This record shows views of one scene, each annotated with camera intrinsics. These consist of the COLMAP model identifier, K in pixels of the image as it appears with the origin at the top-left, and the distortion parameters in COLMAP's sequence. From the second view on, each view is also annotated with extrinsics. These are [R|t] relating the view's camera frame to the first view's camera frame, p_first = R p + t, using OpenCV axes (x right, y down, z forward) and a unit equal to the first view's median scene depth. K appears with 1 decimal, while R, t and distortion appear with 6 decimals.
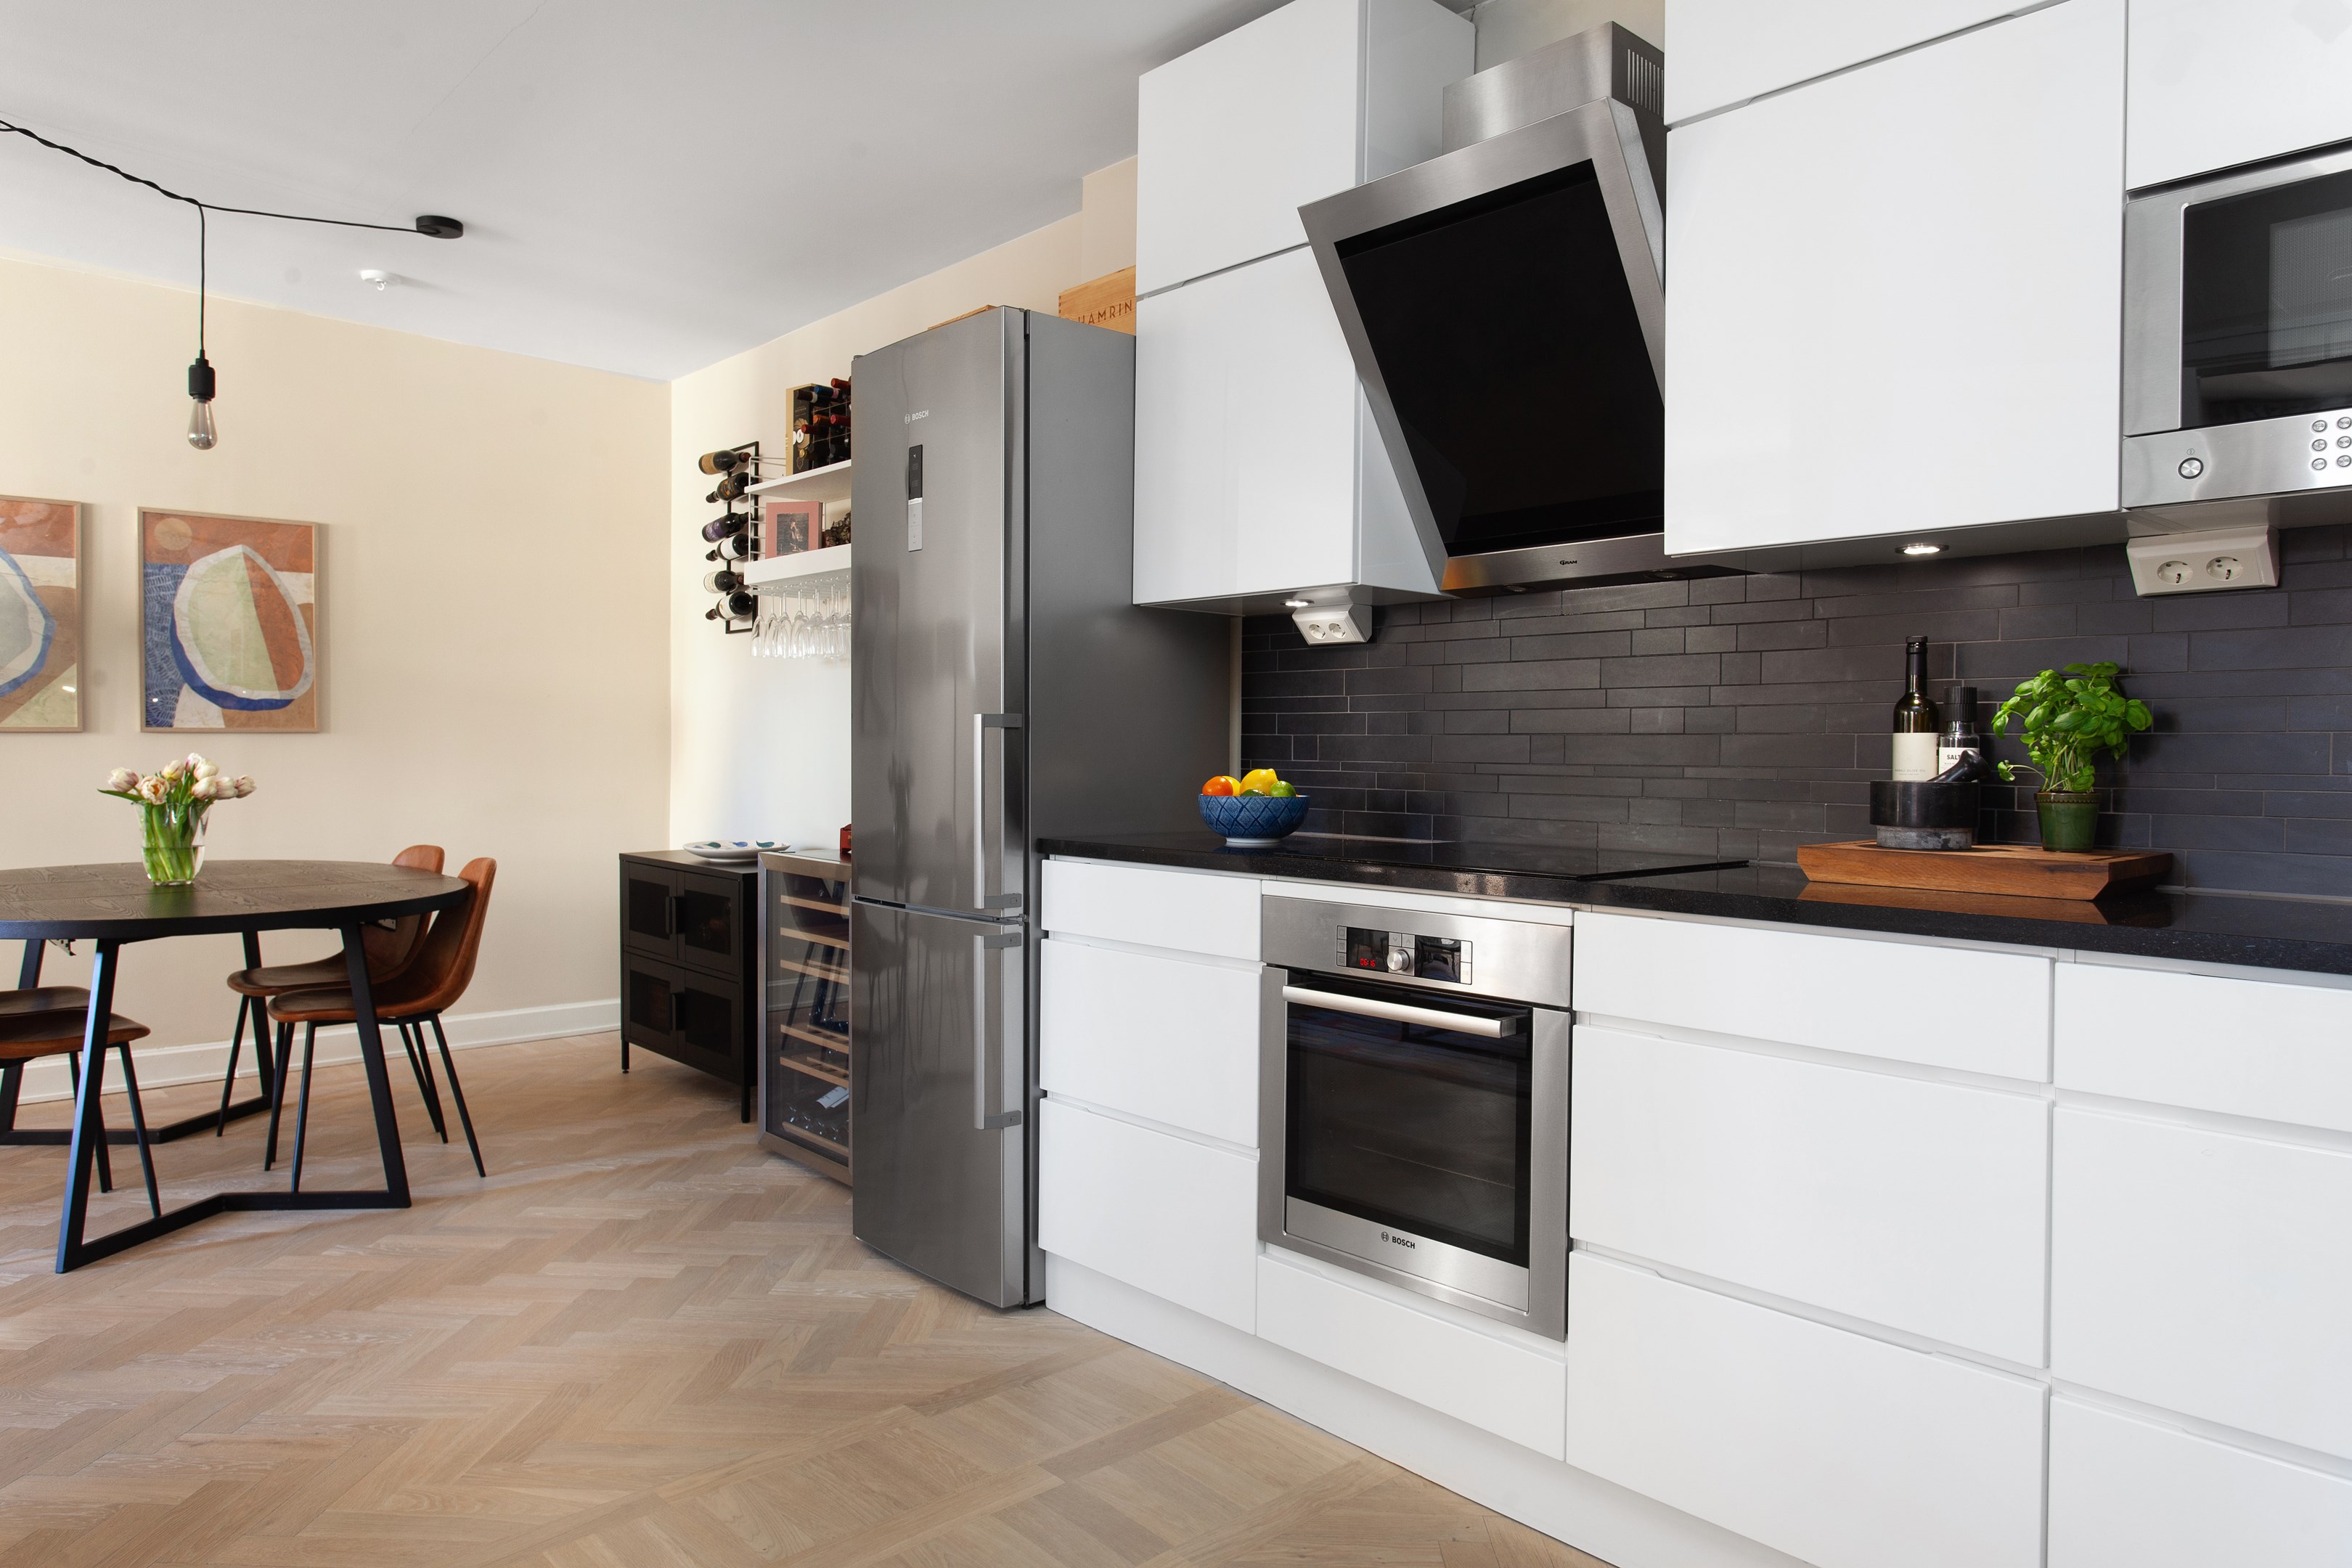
lens RADIAL K [[1521.2, 0, 1176.0], [0, 1521.2, 784.0], [0, 0, 1]] dist [0.001746, 0.003671]
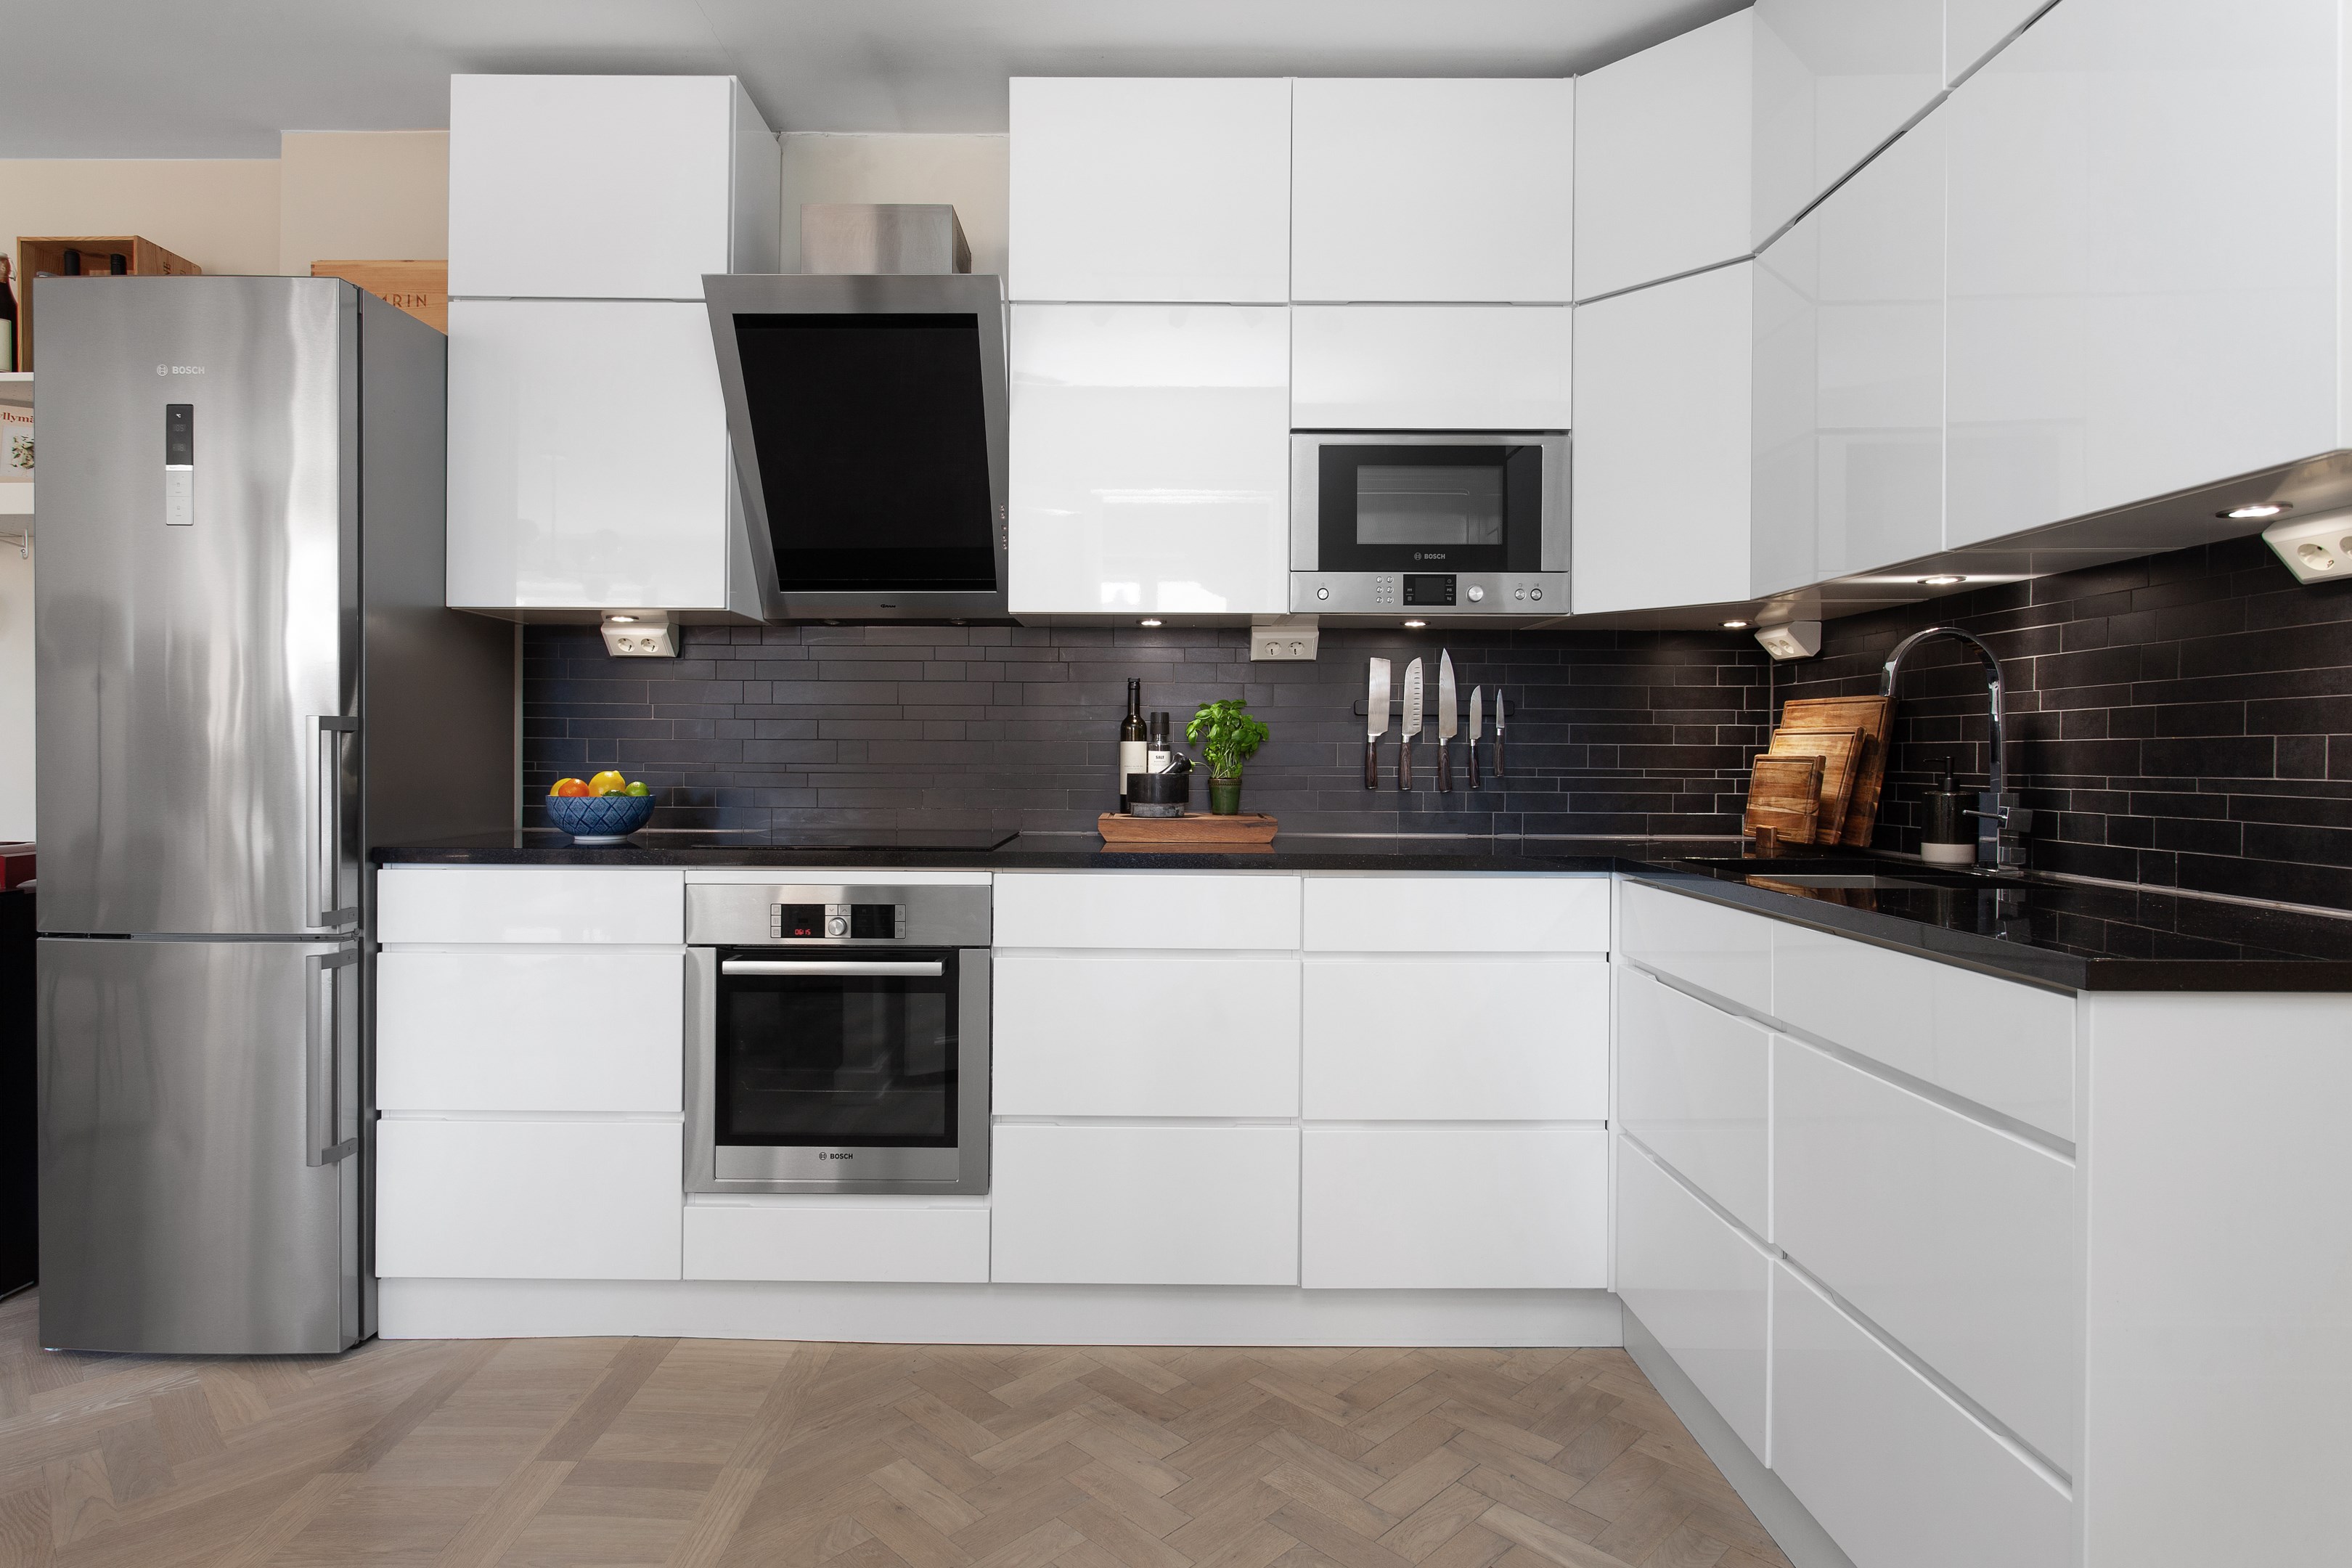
lens RADIAL K [[1316.4, 0, 1176.0], [0, 1316.4, 784.0], [0, 0, 1]] dist [0.001343, 0.000831]
pose [[0.654957, -0.022132, 0.755342, -0.426868], [0.016499, 0.999752, 0.014987, -0.008844], [-0.755486, 0.002646, 0.655159, 0.092631]]
